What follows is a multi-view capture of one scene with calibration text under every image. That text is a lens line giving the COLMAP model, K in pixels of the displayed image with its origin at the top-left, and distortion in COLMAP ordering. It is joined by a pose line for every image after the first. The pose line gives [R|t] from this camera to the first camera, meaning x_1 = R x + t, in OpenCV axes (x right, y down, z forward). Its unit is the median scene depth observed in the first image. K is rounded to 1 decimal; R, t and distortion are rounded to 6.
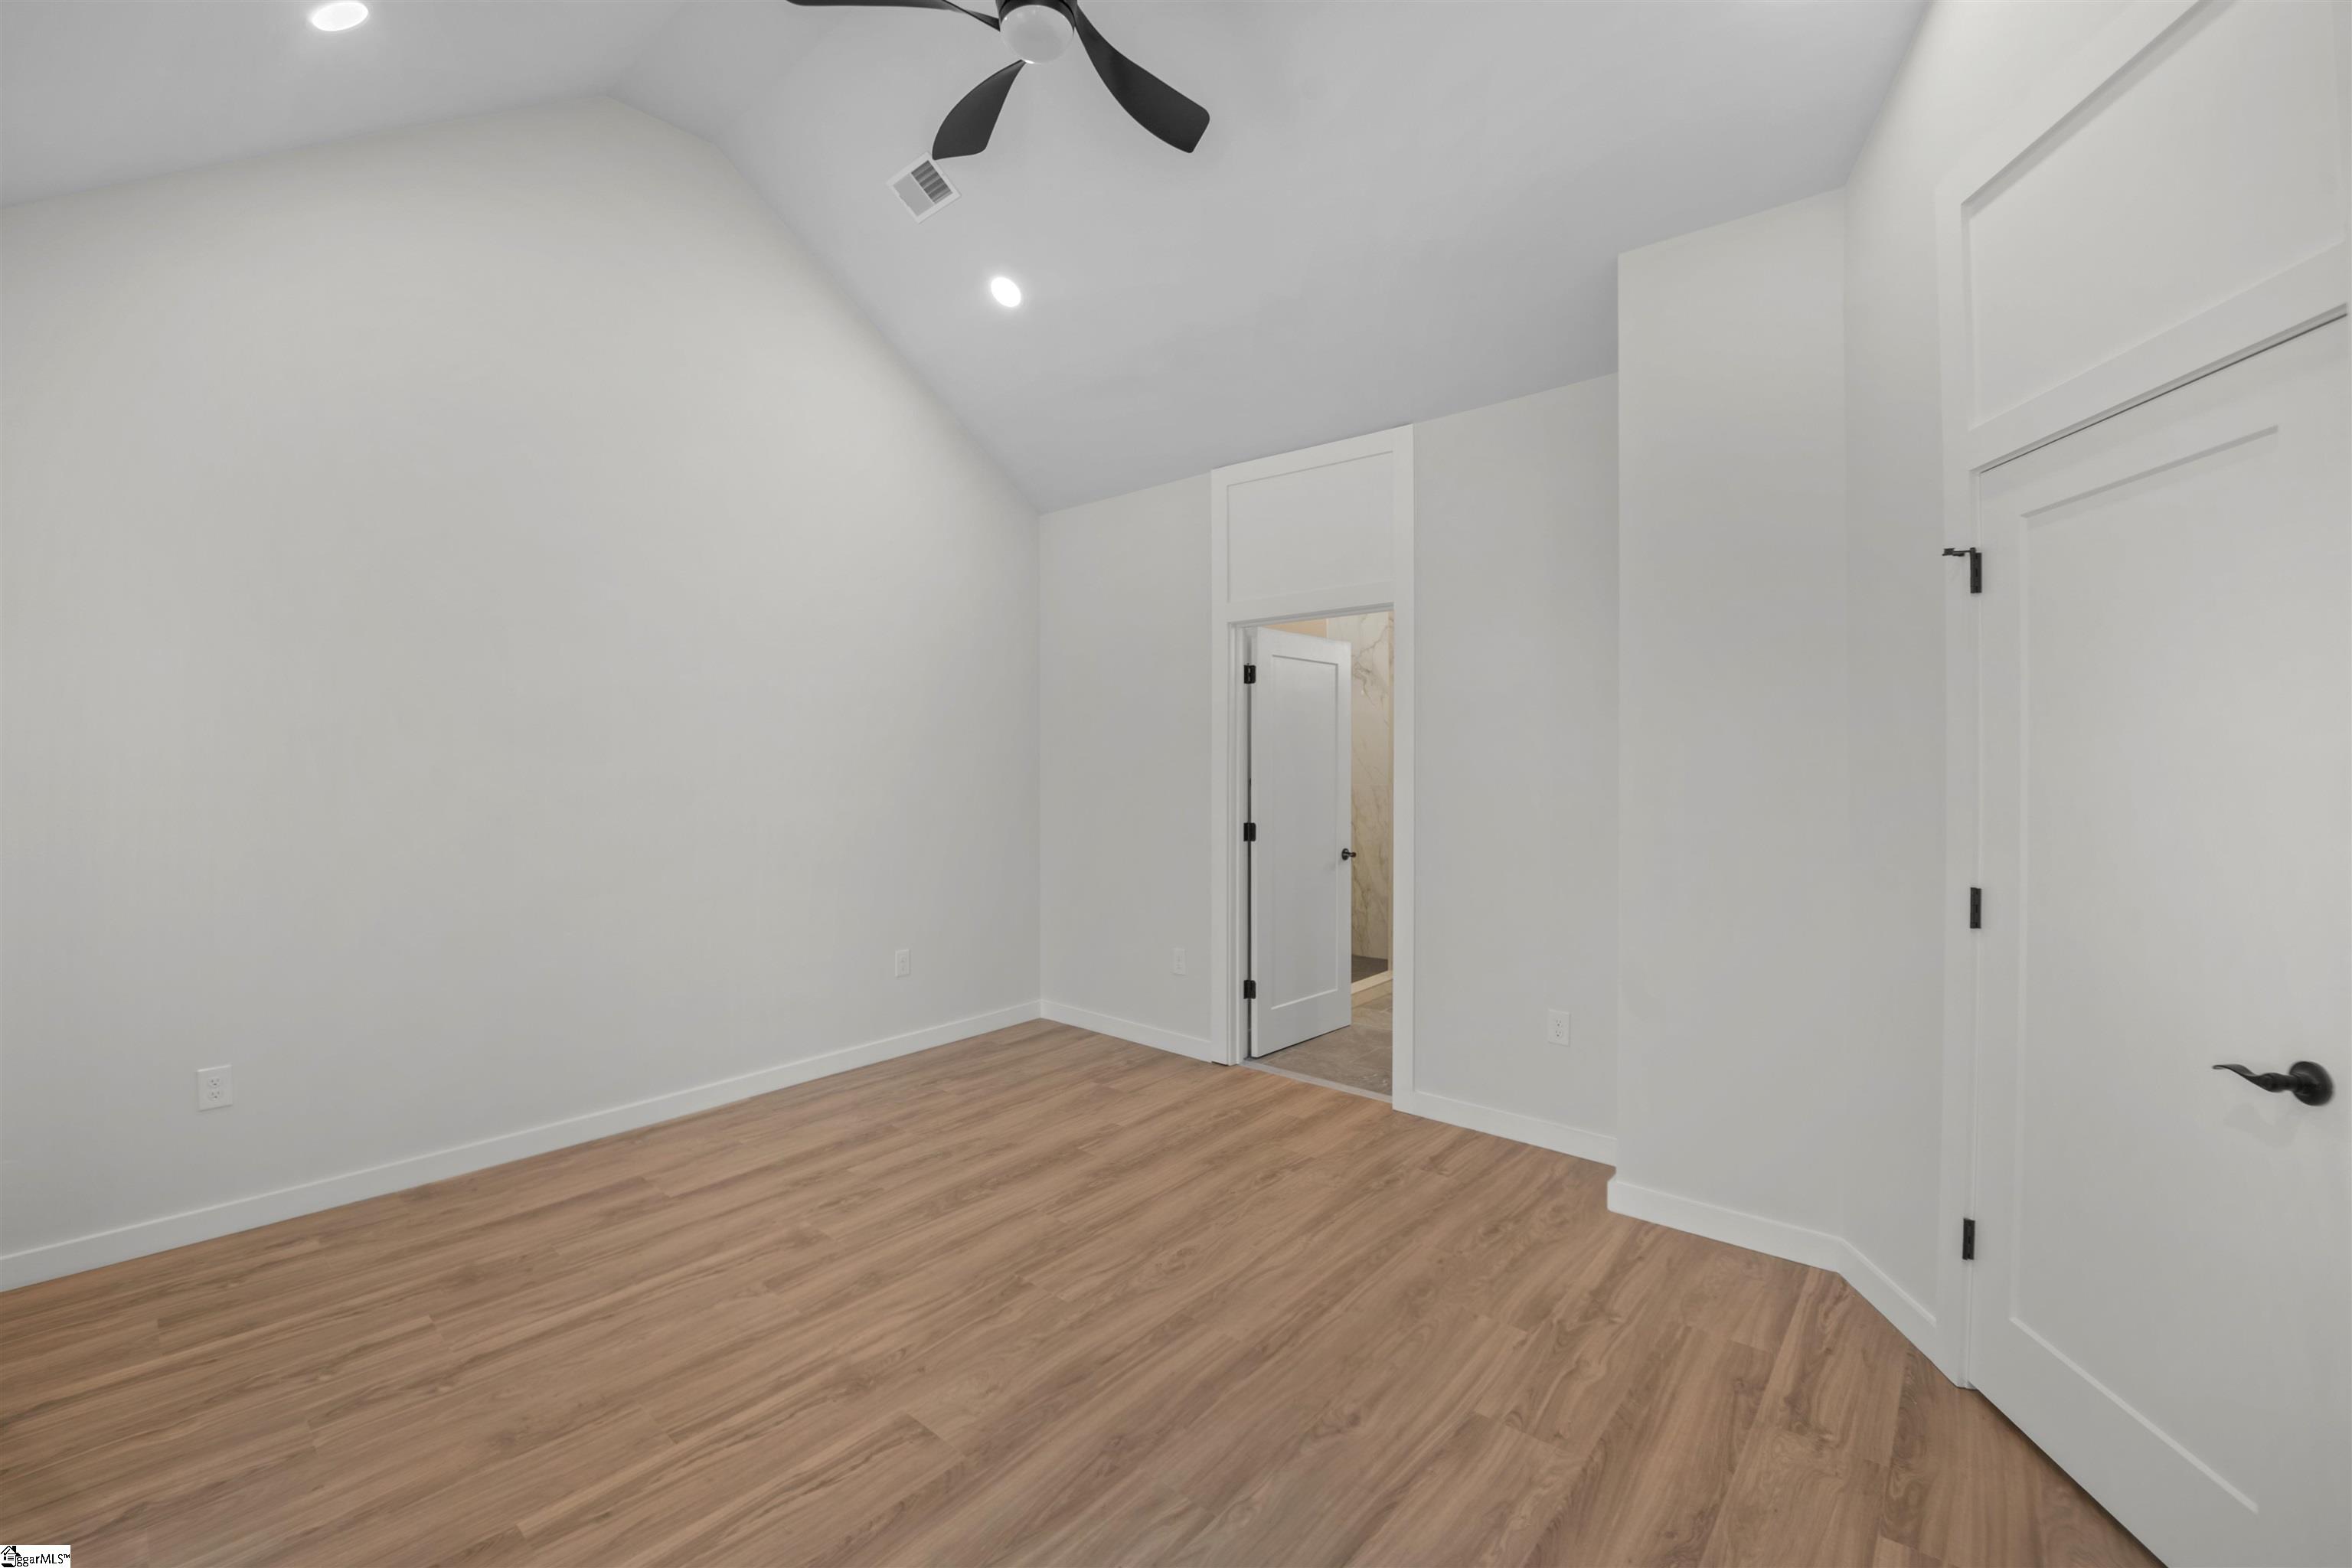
lens RADIAL K [[965.5, 0, 1164.8], [0, 965.5, 776.7], [0, 0, 1]] dist [-0.009627, -0.000877]
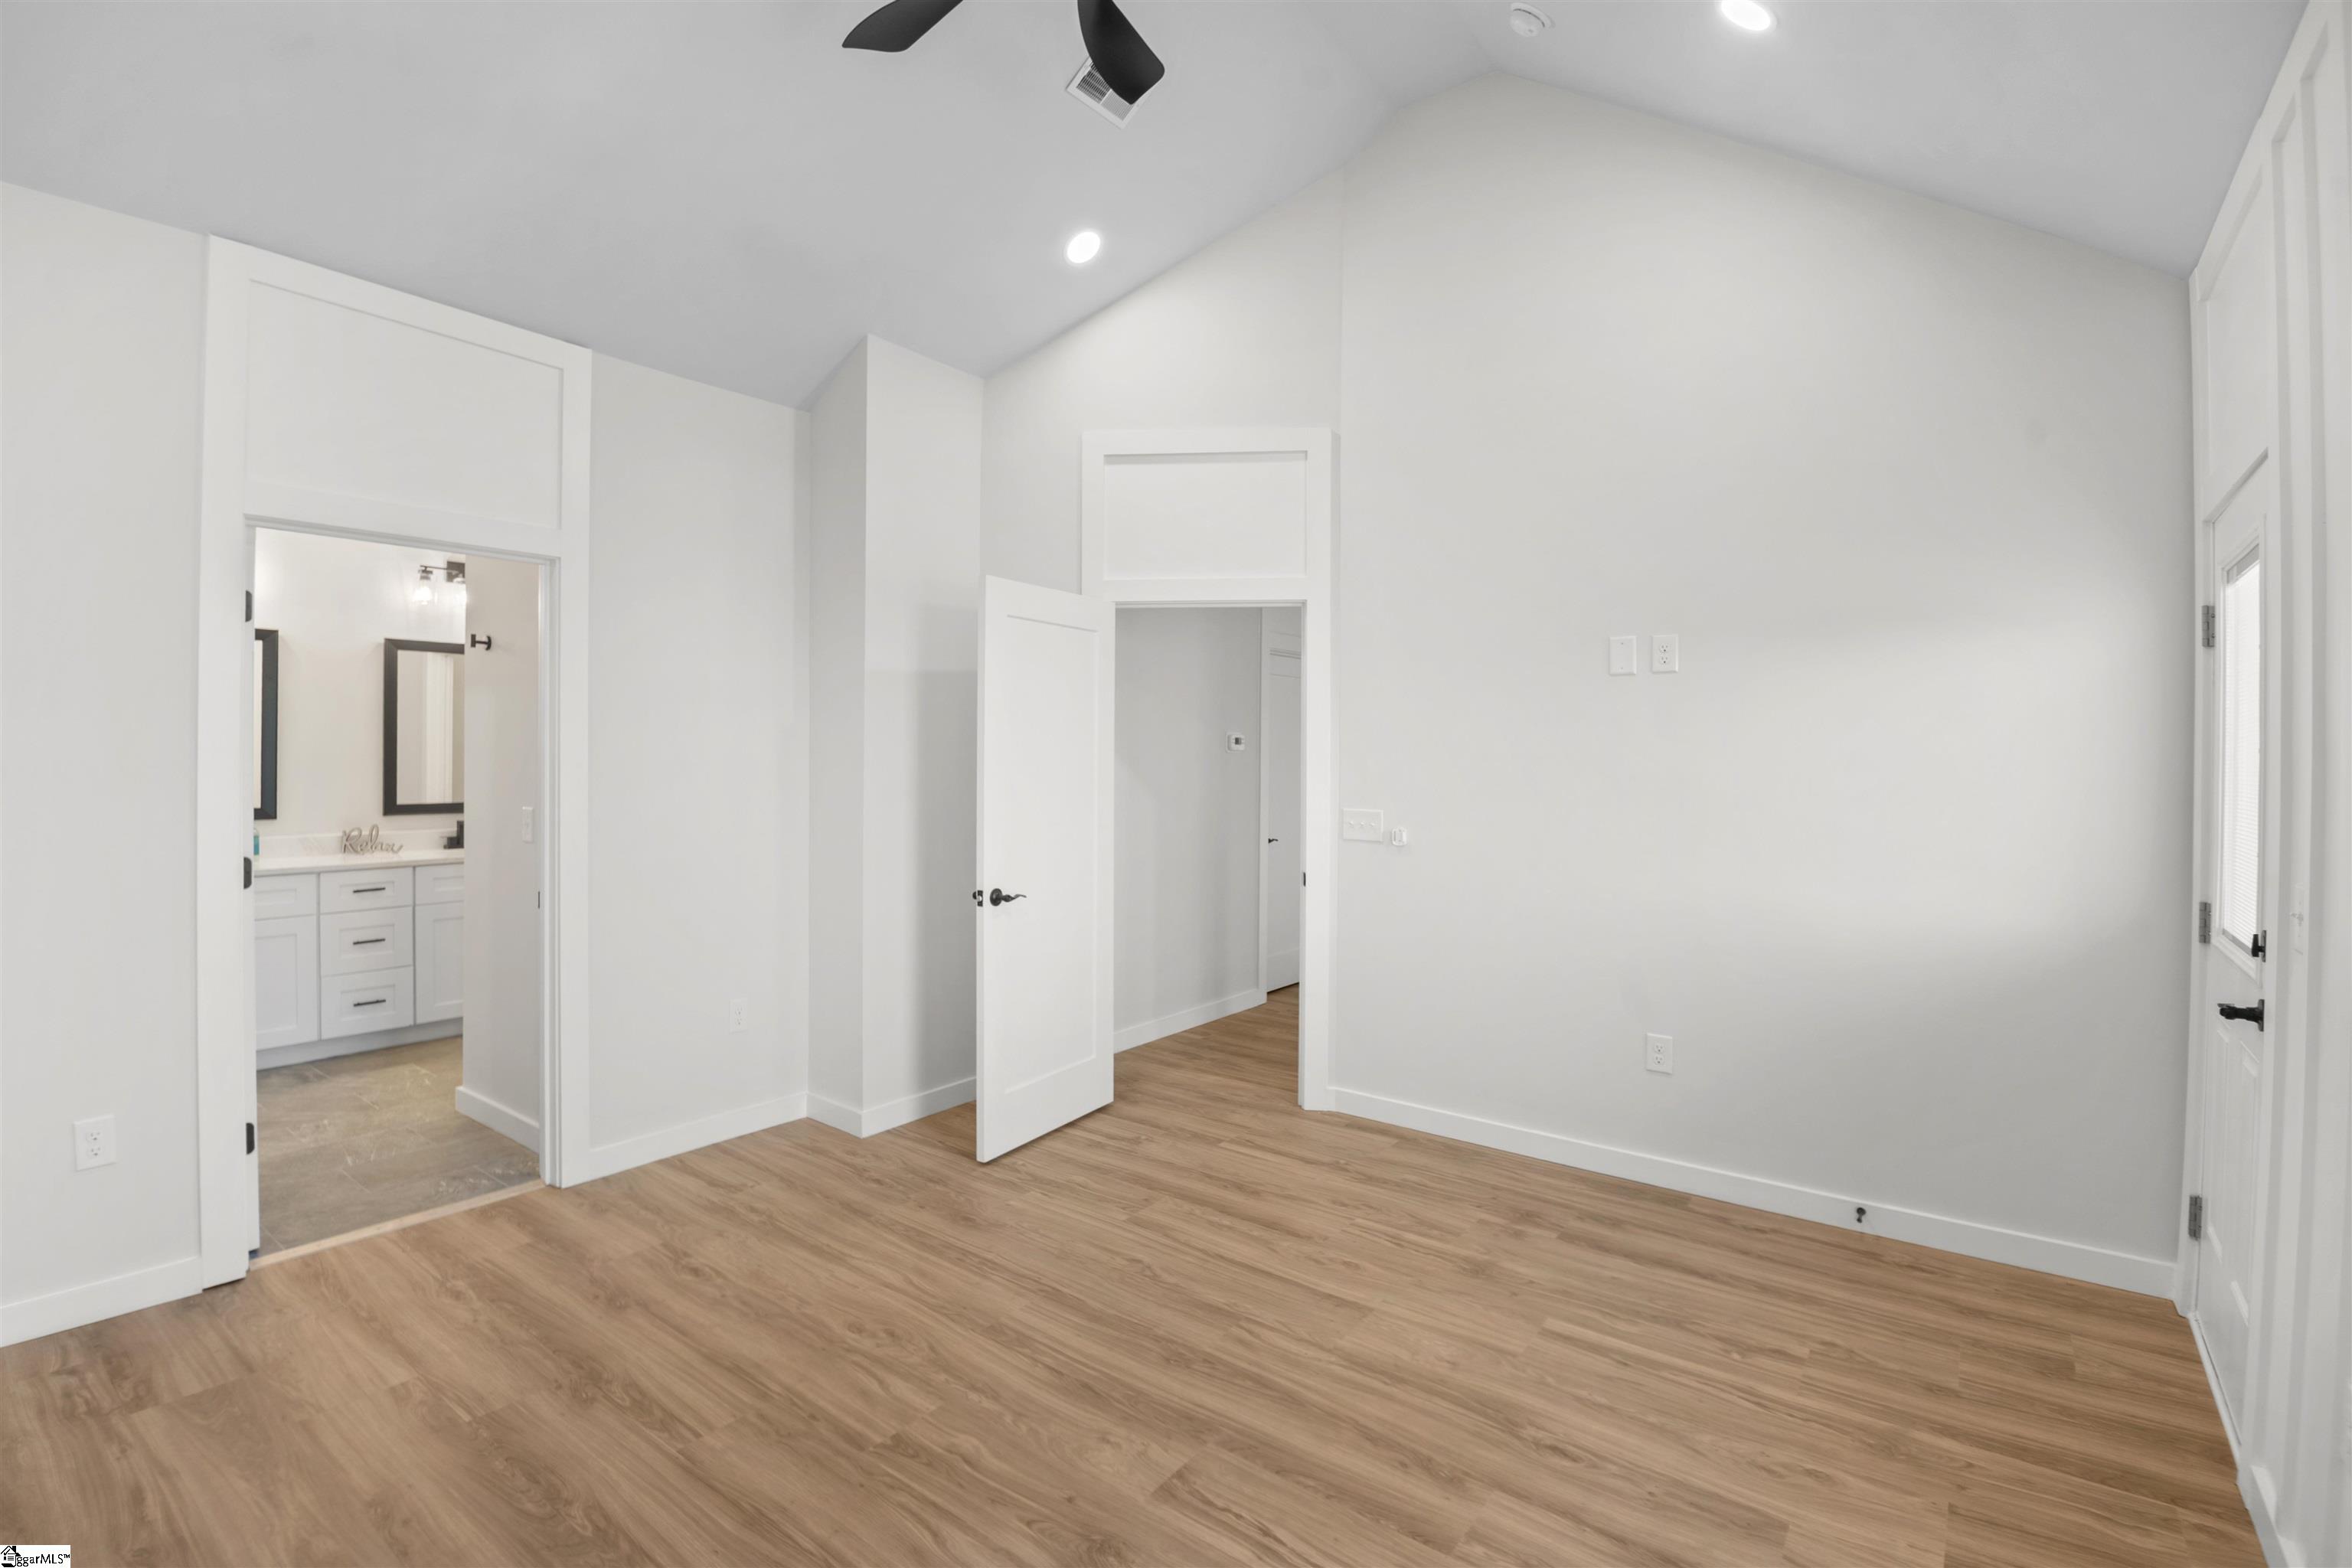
lens RADIAL K [[1042.6, 0, 1165.1], [0, 1042.6, 774.7], [0, 0, 1]] dist [-0.000292, -0.000360]
pose [[-0.057736, -0.009001, 0.998291, -0.866835], [0.001284, 0.999958, 0.009090, -0.004370], [-0.998331, 0.001807, -0.057722, 0.741183]]
